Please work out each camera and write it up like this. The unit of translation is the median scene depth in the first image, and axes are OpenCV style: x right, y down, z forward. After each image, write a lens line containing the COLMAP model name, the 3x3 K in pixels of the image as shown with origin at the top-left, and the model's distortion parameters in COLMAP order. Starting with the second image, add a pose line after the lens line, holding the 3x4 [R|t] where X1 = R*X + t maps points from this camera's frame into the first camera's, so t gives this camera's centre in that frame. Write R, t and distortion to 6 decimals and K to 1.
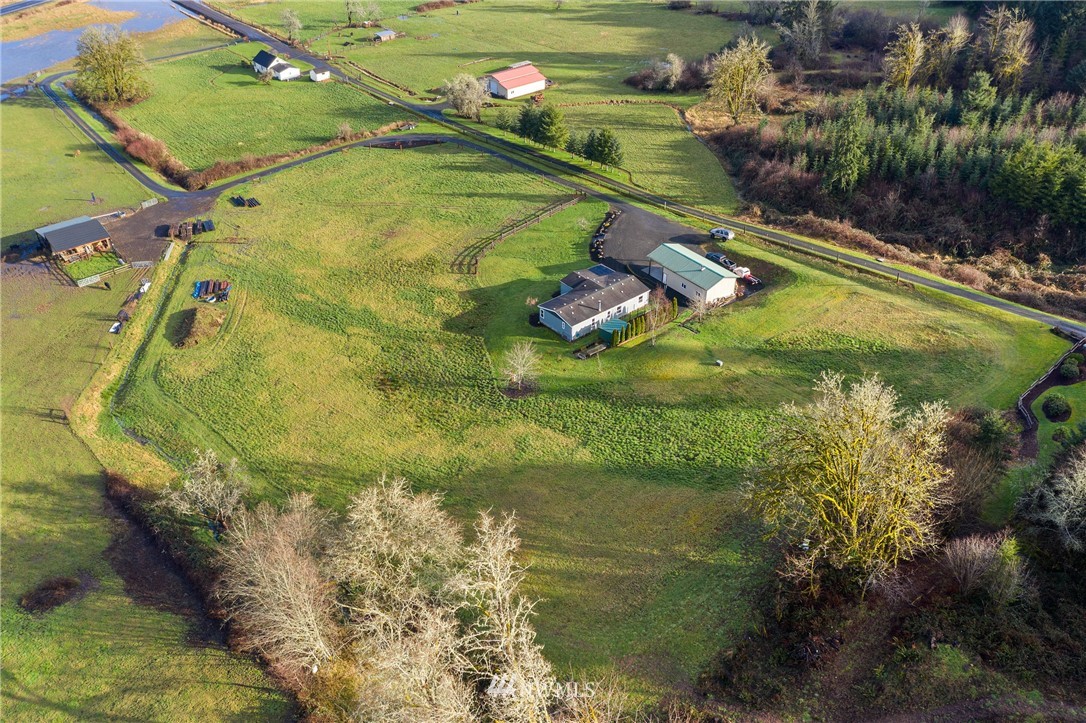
lens RADIAL K [[867.7, 0, 543.0], [0, 867.7, 361.5], [0, 0, 1]] dist [-0.007106, 0.008759]
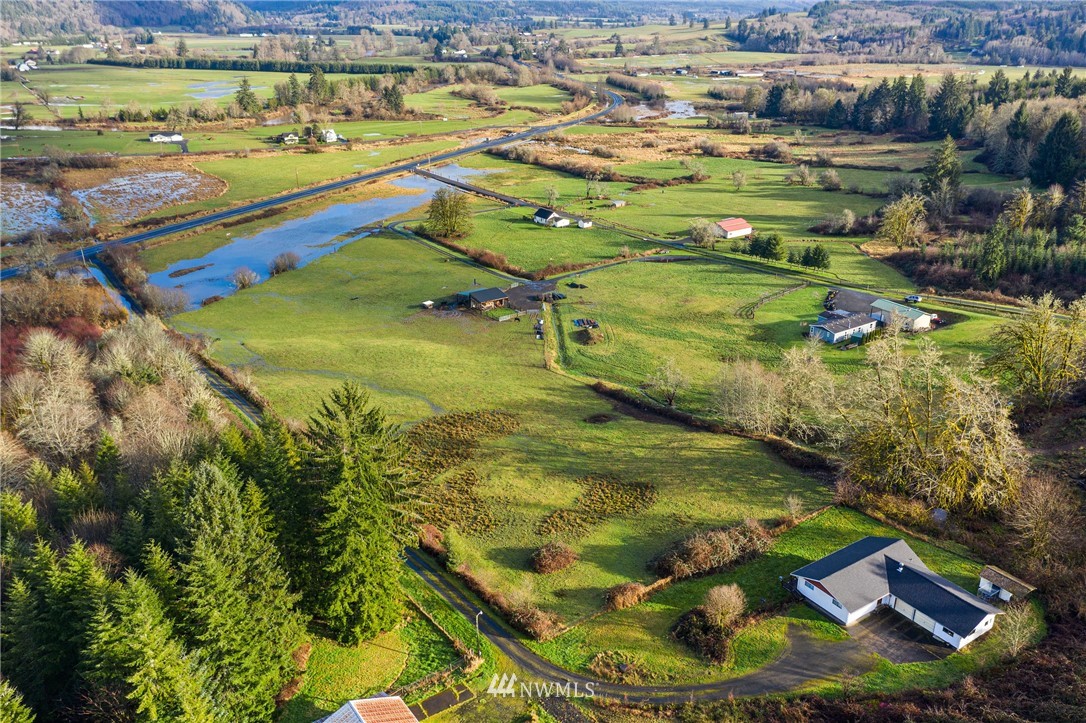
lens RADIAL K [[867.7, 0, 543.0], [0, 867.7, 361.5], [0, 0, 1]] dist [-0.007106, 0.008759]
pose [[0.995595, 0.031479, -0.088318, -0.253456], [-0.051126, 0.971862, -0.229935, 0.285218], [0.078595, 0.233437, 0.969190, -0.429945]]
